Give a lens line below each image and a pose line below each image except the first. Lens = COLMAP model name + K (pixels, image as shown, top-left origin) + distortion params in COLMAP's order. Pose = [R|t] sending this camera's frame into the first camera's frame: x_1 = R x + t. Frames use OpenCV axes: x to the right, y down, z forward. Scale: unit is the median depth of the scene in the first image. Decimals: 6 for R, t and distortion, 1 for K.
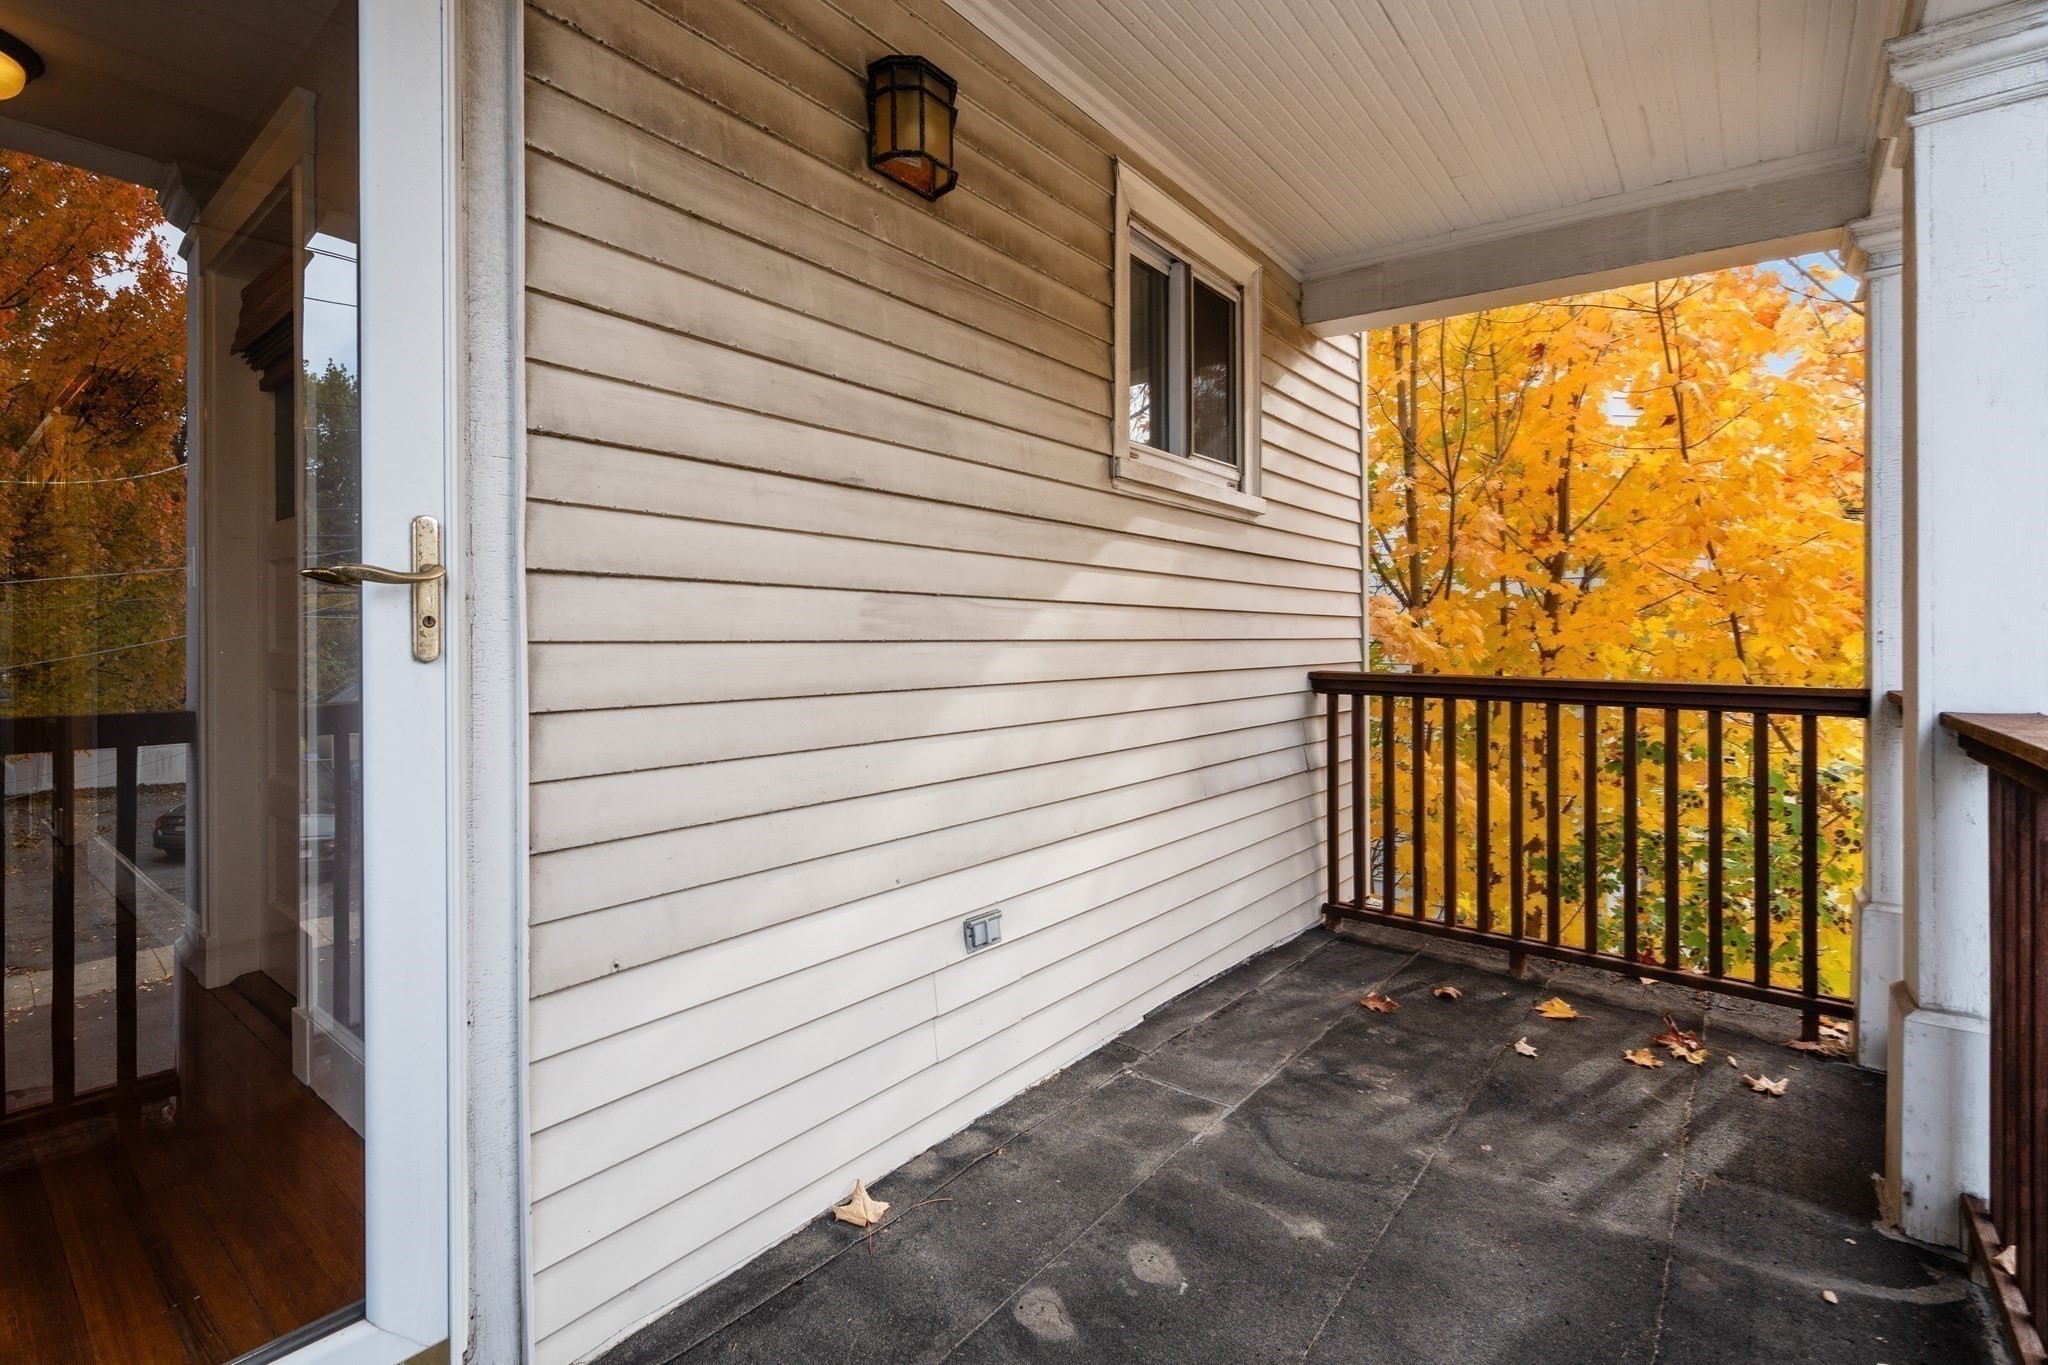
lens RADIAL K [[956.7, 0, 1027.2], [0, 956.7, 634.8], [0, 0, 1]] dist [-0.001395, -0.000237]
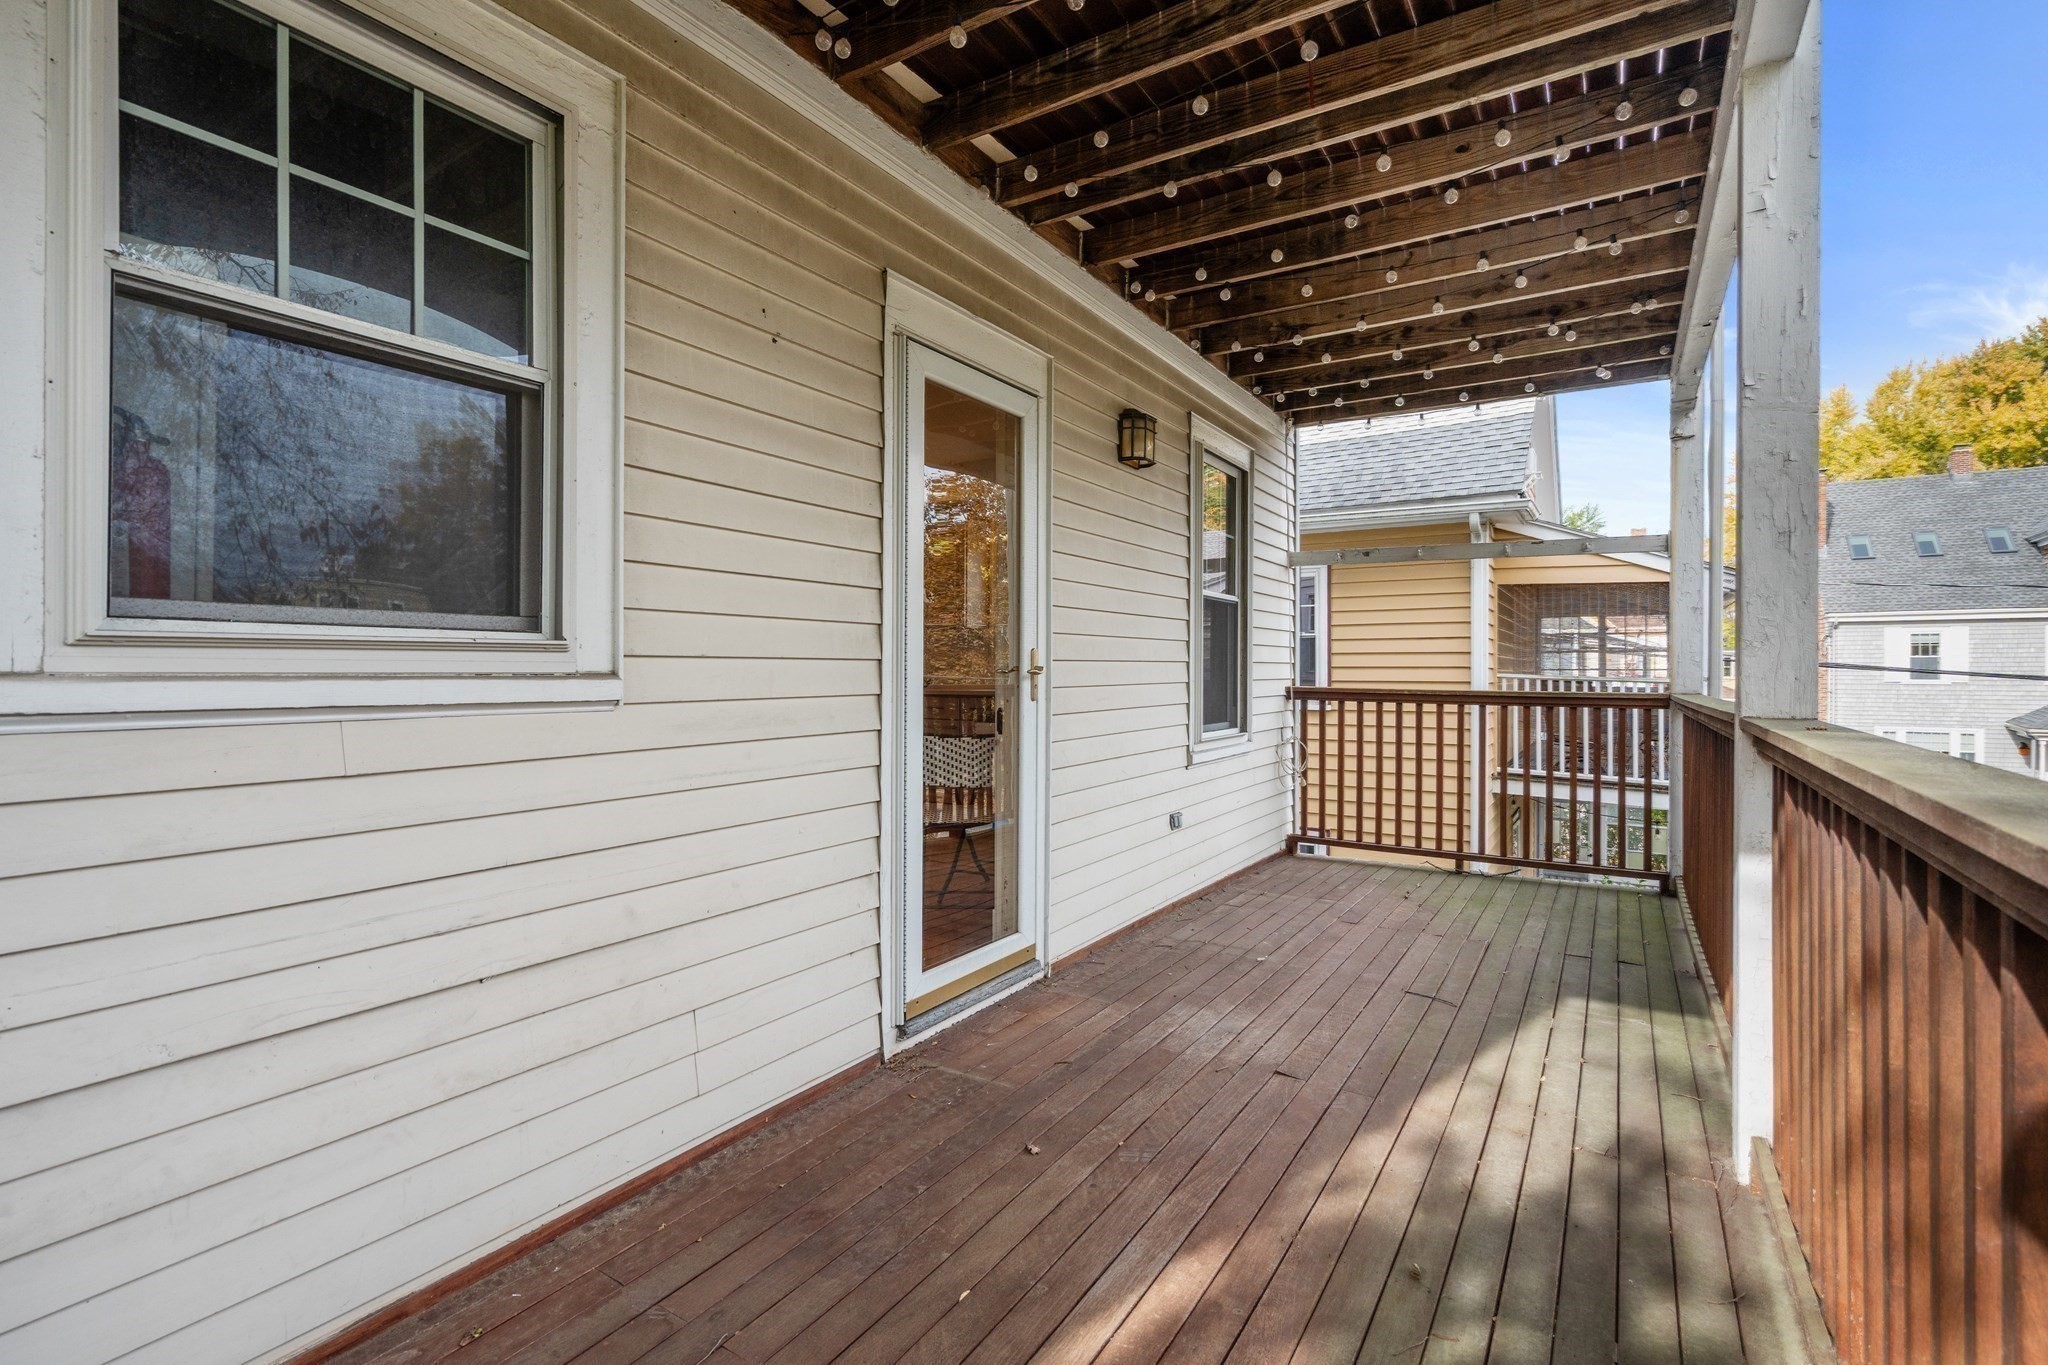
lens RADIAL K [[930.5, 0, 1016.1], [0, 930.5, 651.3], [0, 0, 1]] dist [-0.000567, -0.000022]
pose [[0.994795, -0.004258, 0.101808, -0.602771], [0.004760, 0.999978, -0.004686, -0.061130], [-0.101786, 0.005146, 0.994793, -1.020806]]
